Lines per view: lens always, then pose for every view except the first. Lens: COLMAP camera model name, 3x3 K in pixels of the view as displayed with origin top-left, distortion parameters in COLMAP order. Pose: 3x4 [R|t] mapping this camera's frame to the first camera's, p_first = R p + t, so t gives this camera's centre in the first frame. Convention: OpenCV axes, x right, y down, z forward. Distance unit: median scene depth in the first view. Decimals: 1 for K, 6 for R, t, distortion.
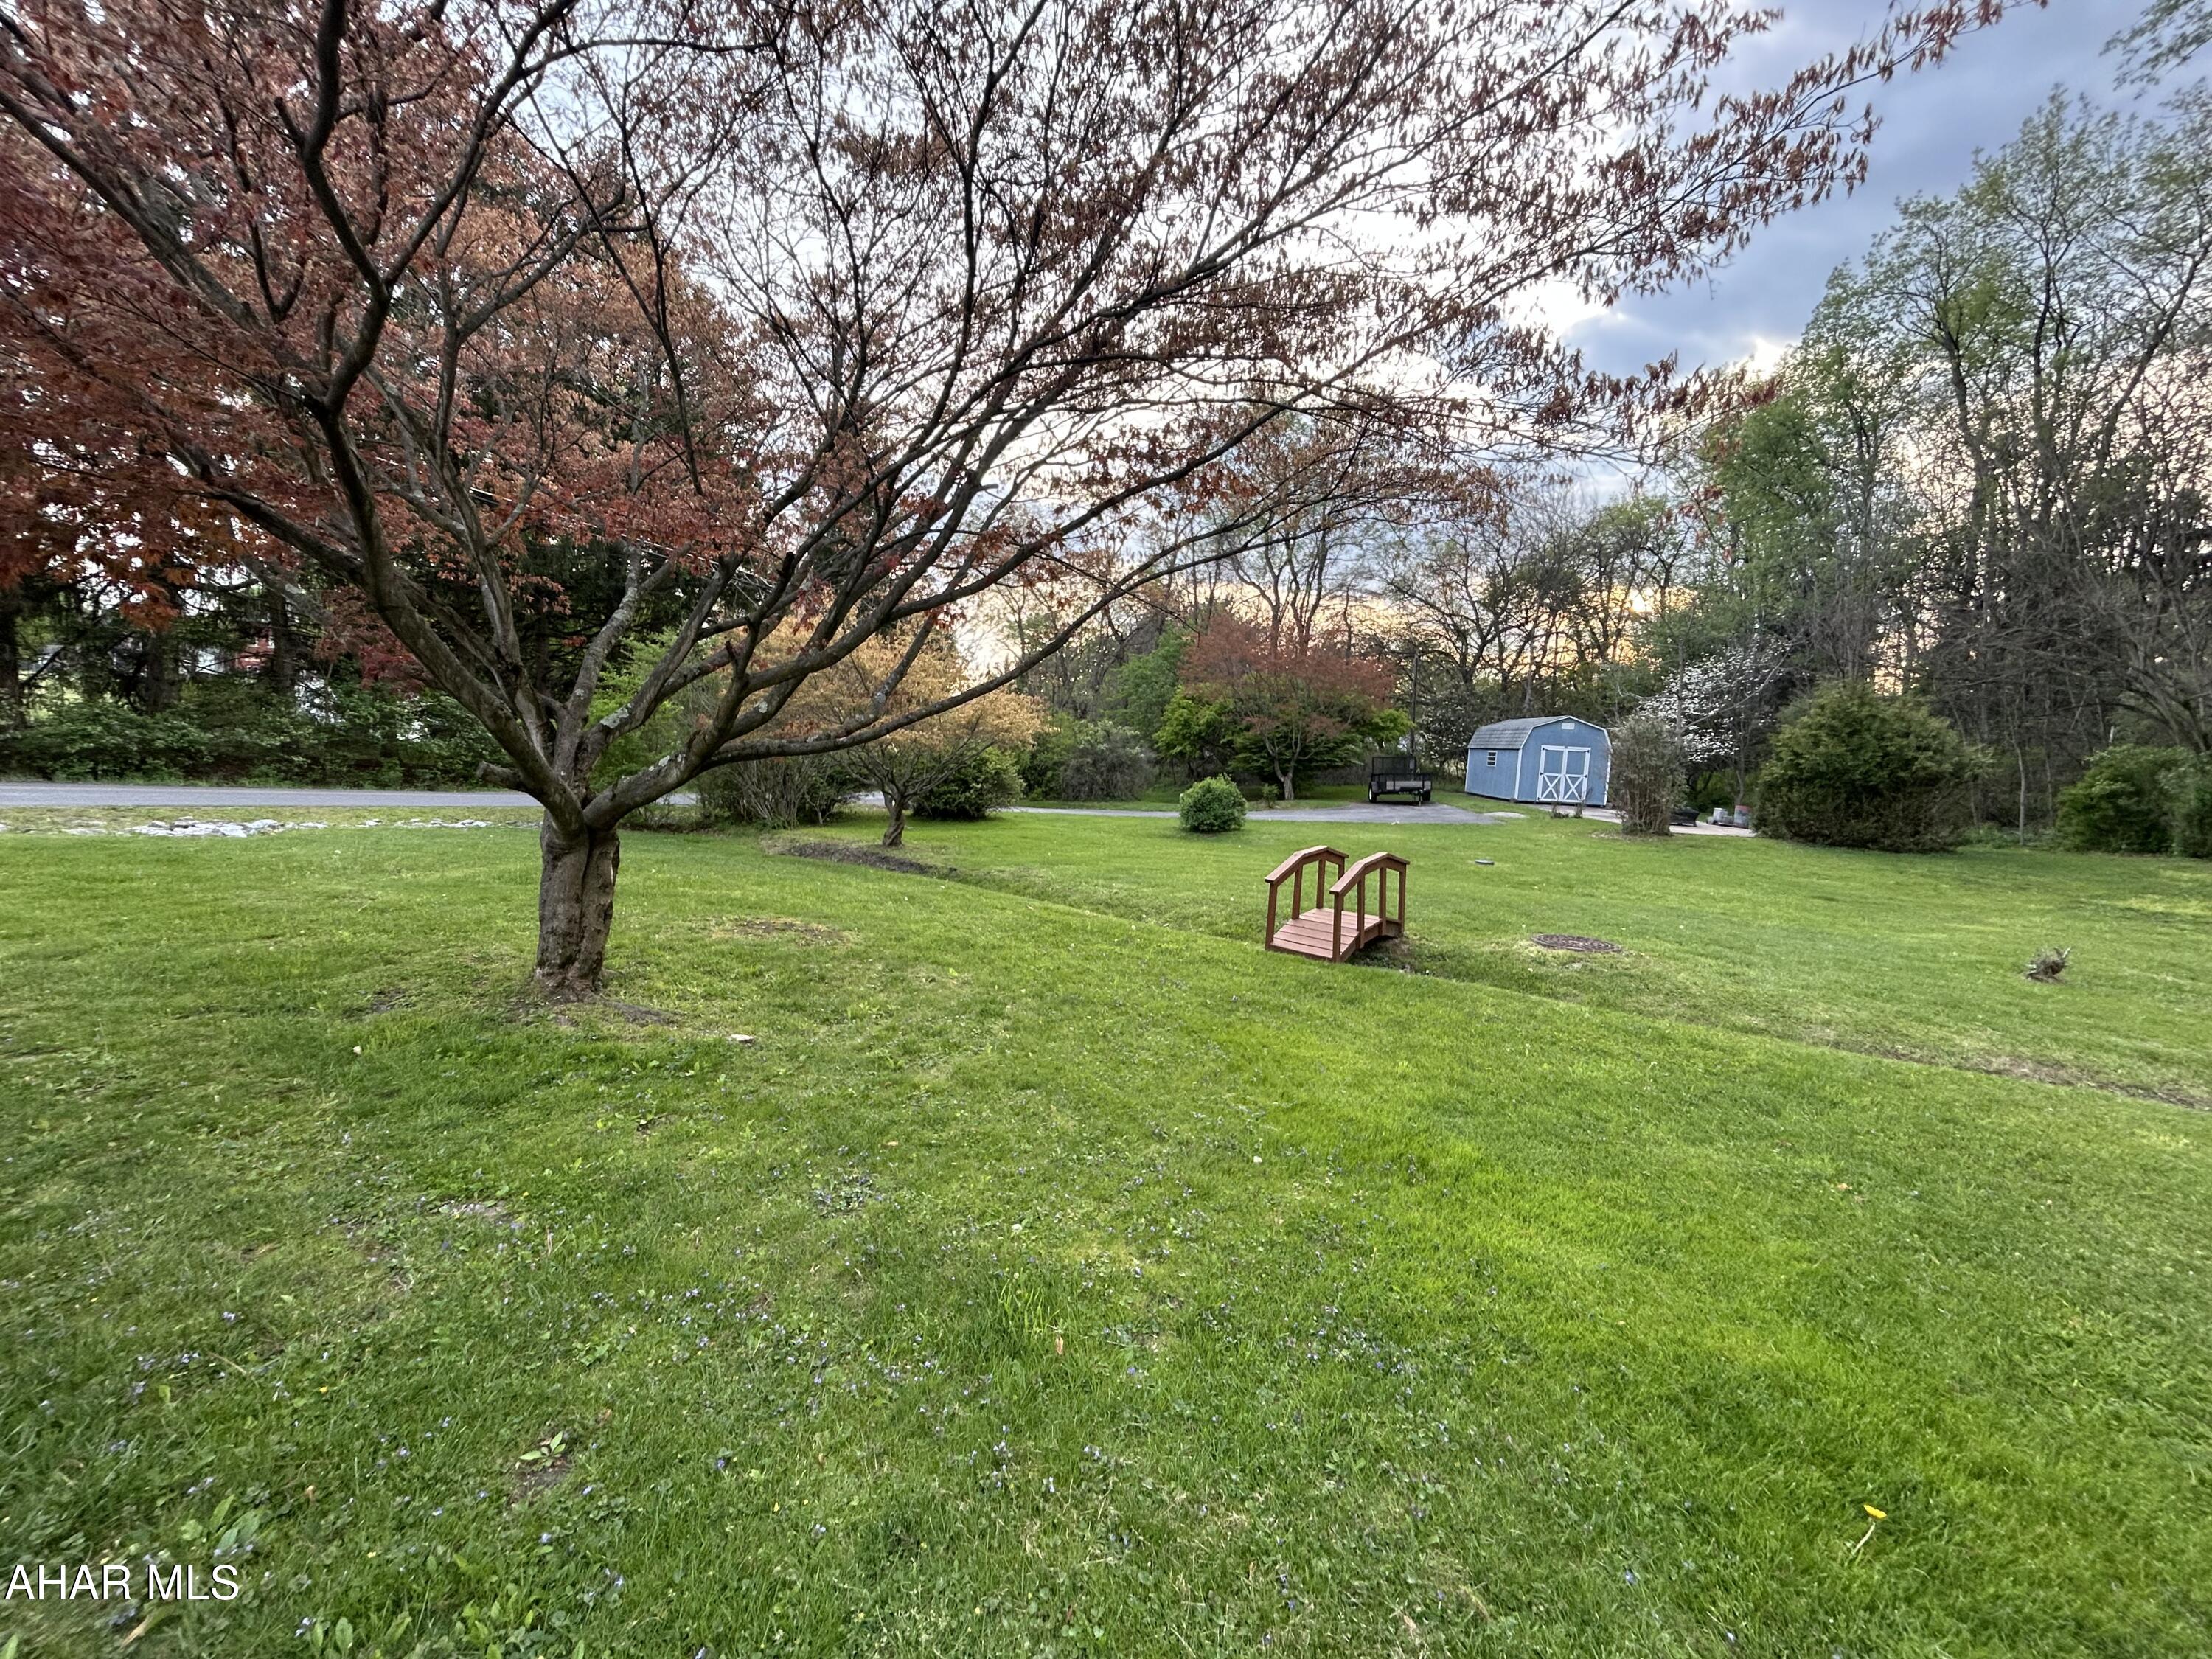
lens RADIAL K [[897.4, 0, 1104.8], [0, 897.4, 830.4], [0, 0, 1]] dist [0.001953, 0.000227]
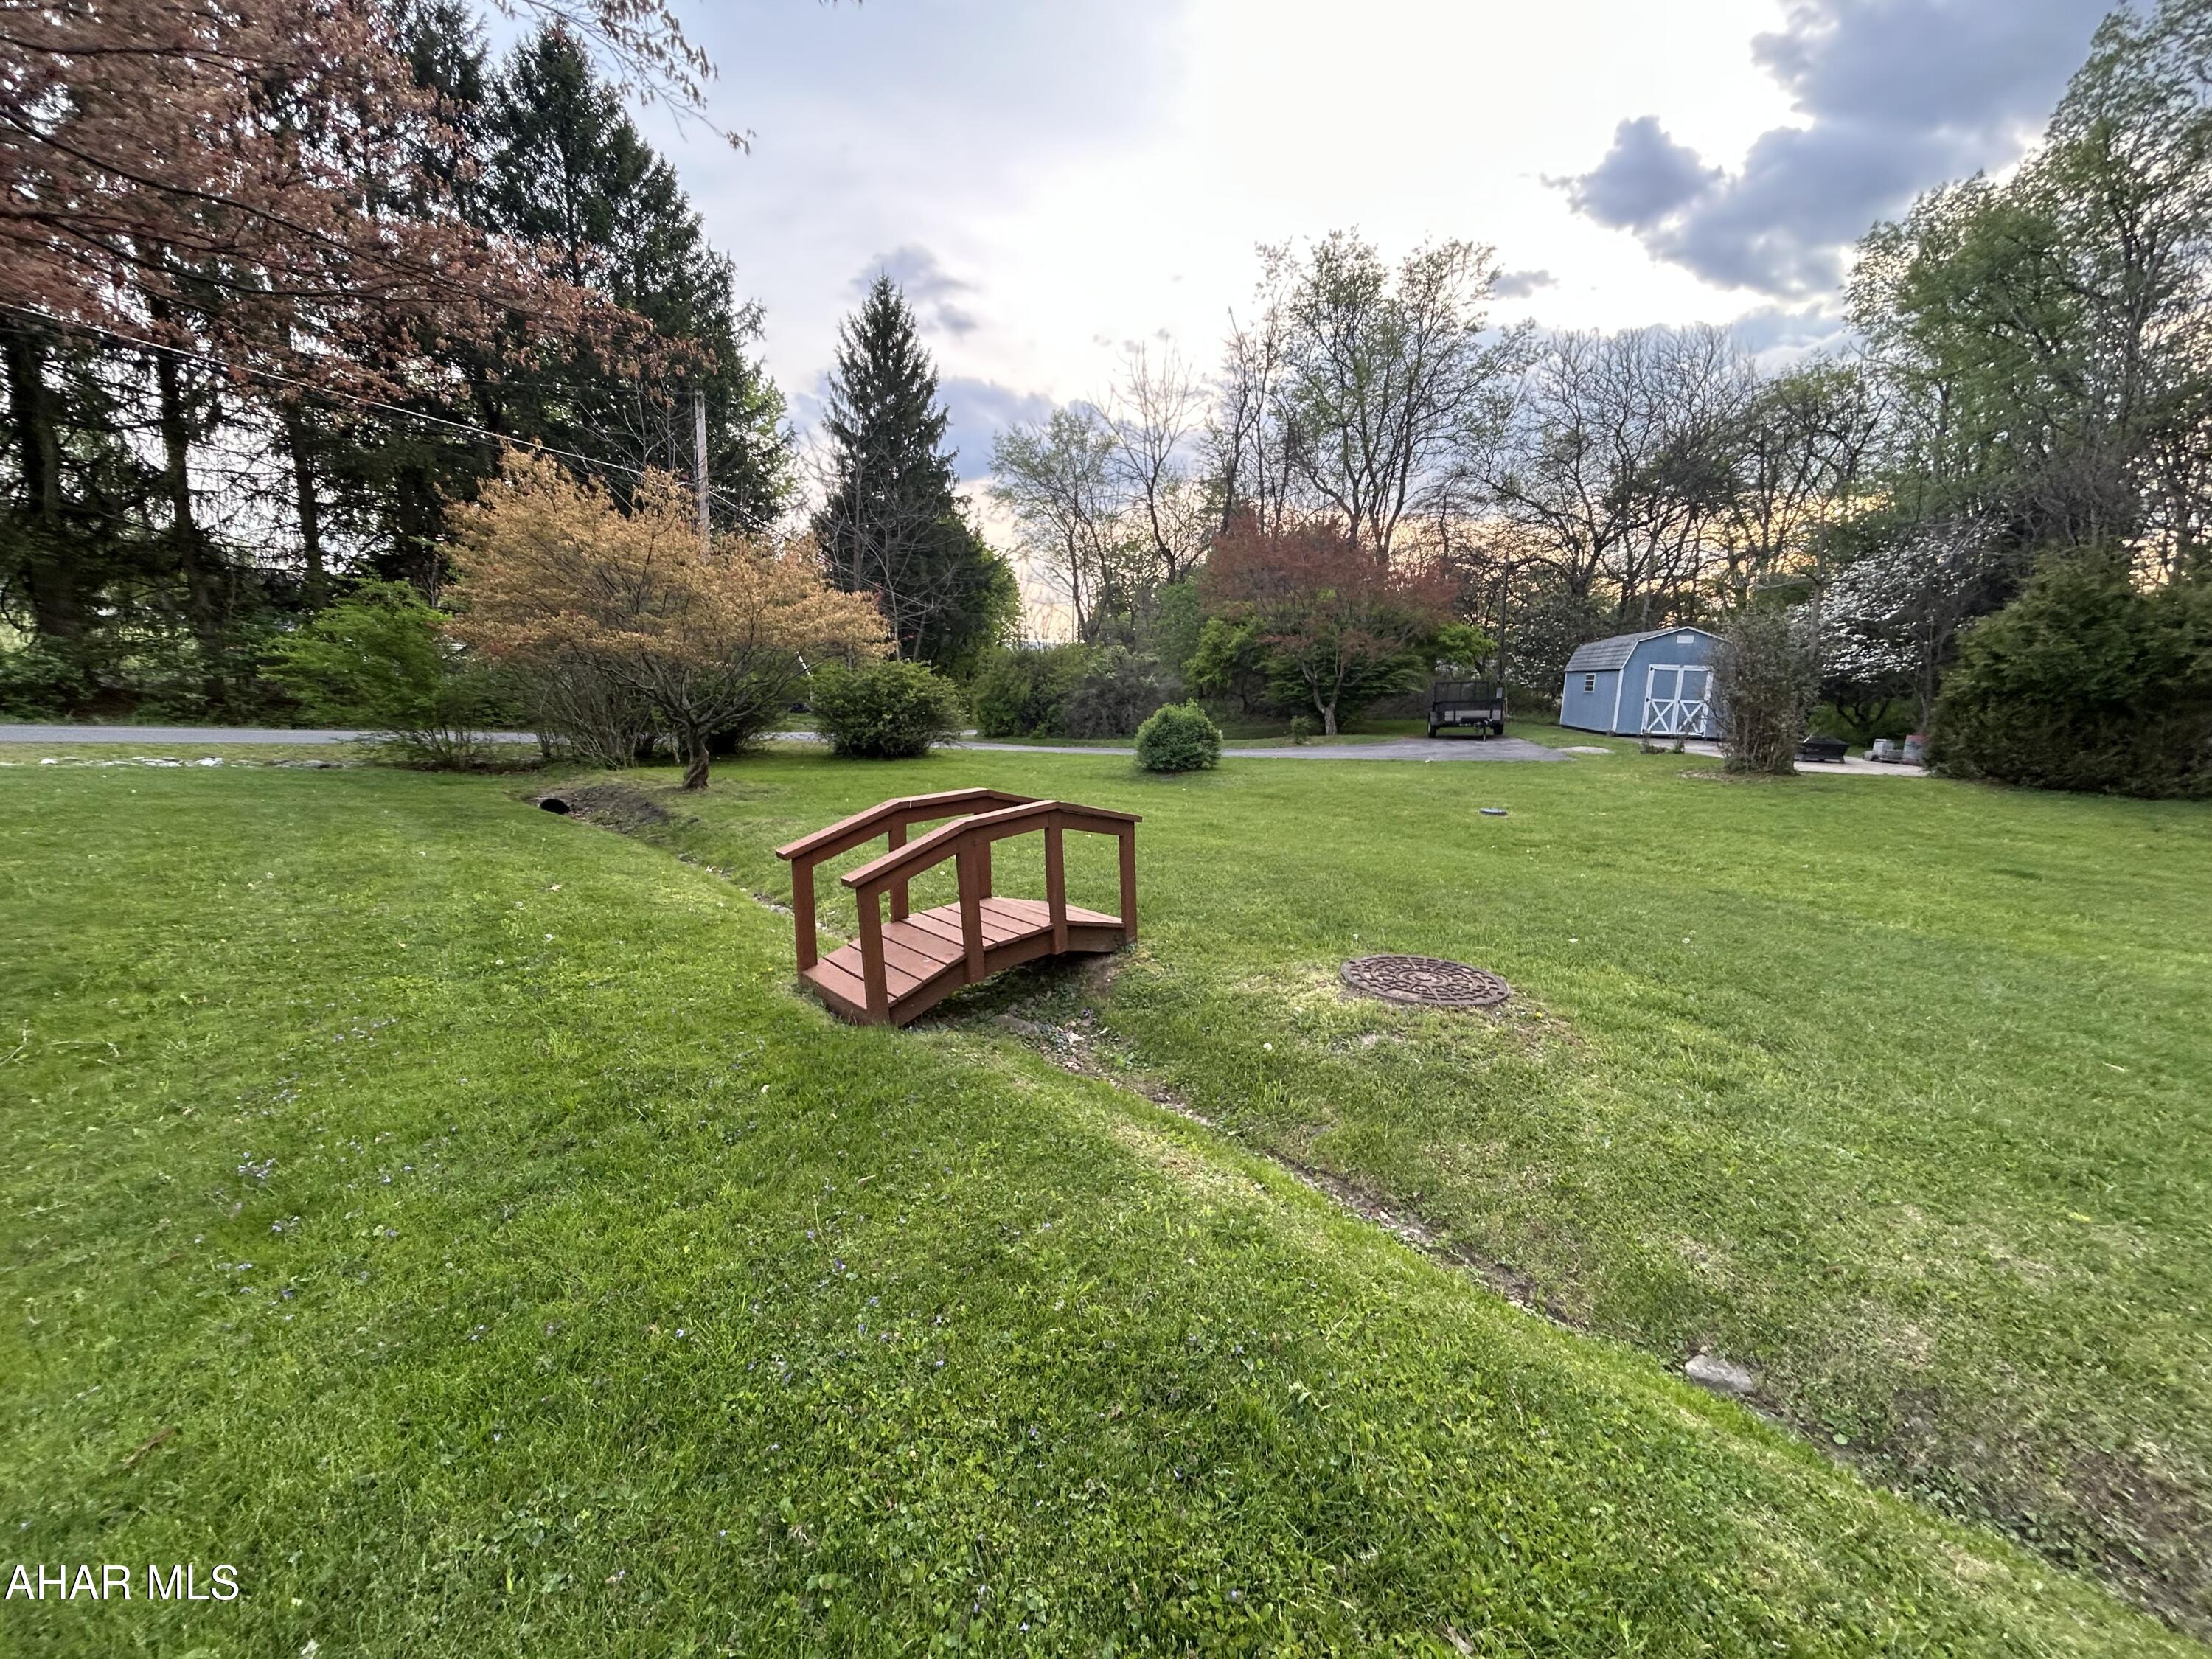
lens RADIAL K [[897.4, 0, 1107.3], [0, 897.4, 828.6], [0, 0, 1]] dist [0.001953, 0.000227]
pose [[0.991043, 0.005779, -0.133415, 0.116760], [0.002321, 0.998167, 0.060480, 0.002479], [0.133520, -0.060248, 0.989213, 0.135310]]
